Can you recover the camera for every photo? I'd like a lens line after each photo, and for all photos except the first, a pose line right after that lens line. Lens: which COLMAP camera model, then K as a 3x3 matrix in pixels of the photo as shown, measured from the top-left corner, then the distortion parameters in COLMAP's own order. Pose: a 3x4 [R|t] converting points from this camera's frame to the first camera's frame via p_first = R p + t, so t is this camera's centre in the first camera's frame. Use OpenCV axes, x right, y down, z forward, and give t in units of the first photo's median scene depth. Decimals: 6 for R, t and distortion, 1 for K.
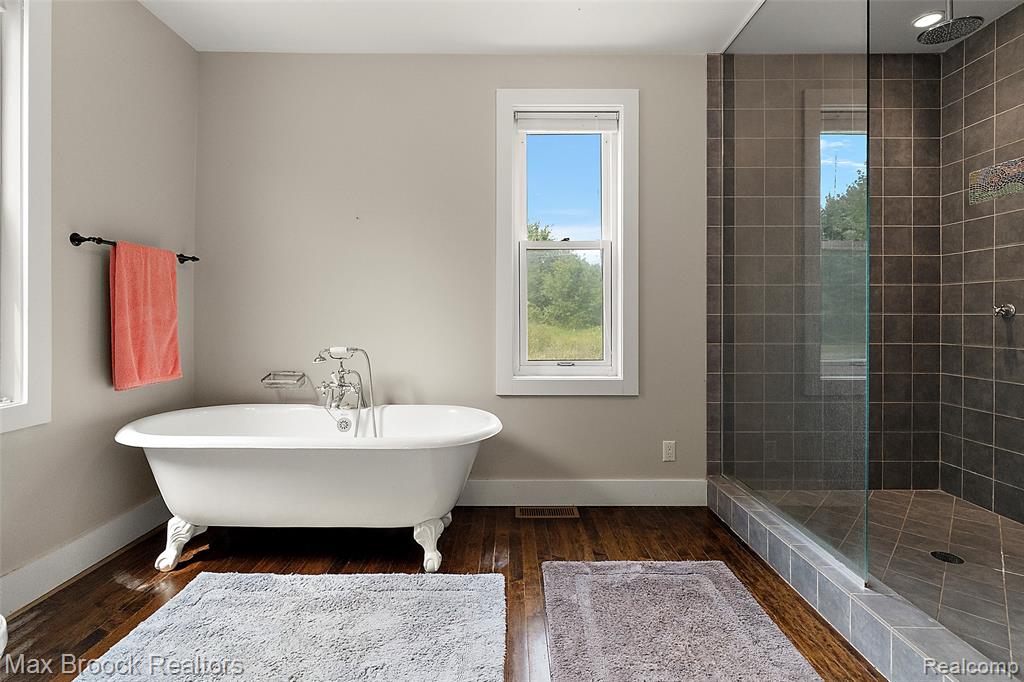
lens RADIAL K [[471.4, 0, 511.8], [0, 471.4, 319.4], [0, 0, 1]] dist [-0.007950, -0.000356]
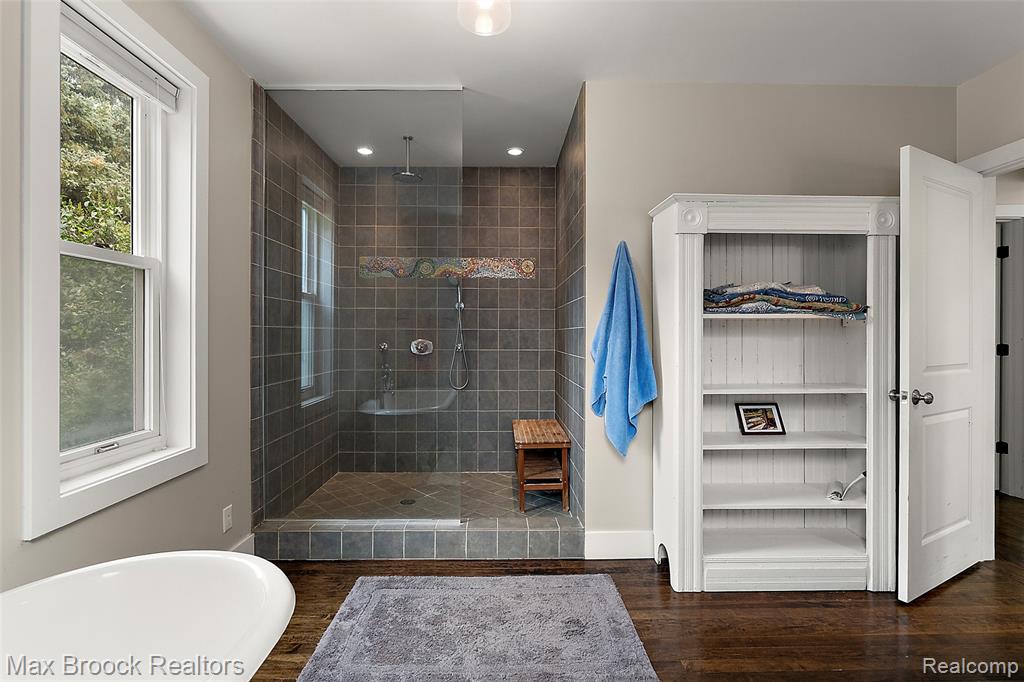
lens RADIAL K [[469.0, 0, 513.9], [0, 469.0, 336.9], [0, 0, 1]] dist [-0.004387, -0.000173]
pose [[-0.020051, -0.005945, 0.999781, -0.661631], [0.006368, 0.999961, 0.006074, -0.066934], [-0.999779, 0.006488, -0.020013, 0.621636]]
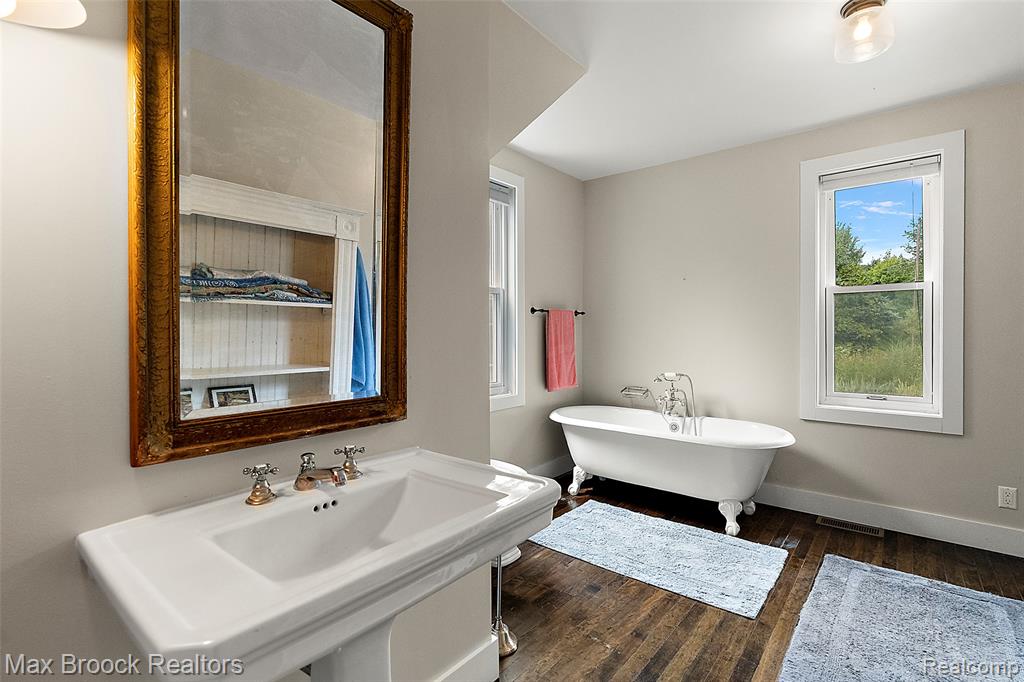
lens RADIAL K [[469.0, 0, 513.9], [0, 469.0, 336.9], [0, 0, 1]] dist [-0.004387, -0.000173]
pose [[0.764315, 0.001243, -0.644841, 0.222581], [0.001152, 0.999994, 0.003293, -0.065314], [0.644842, -0.003260, 0.764309, -0.470702]]
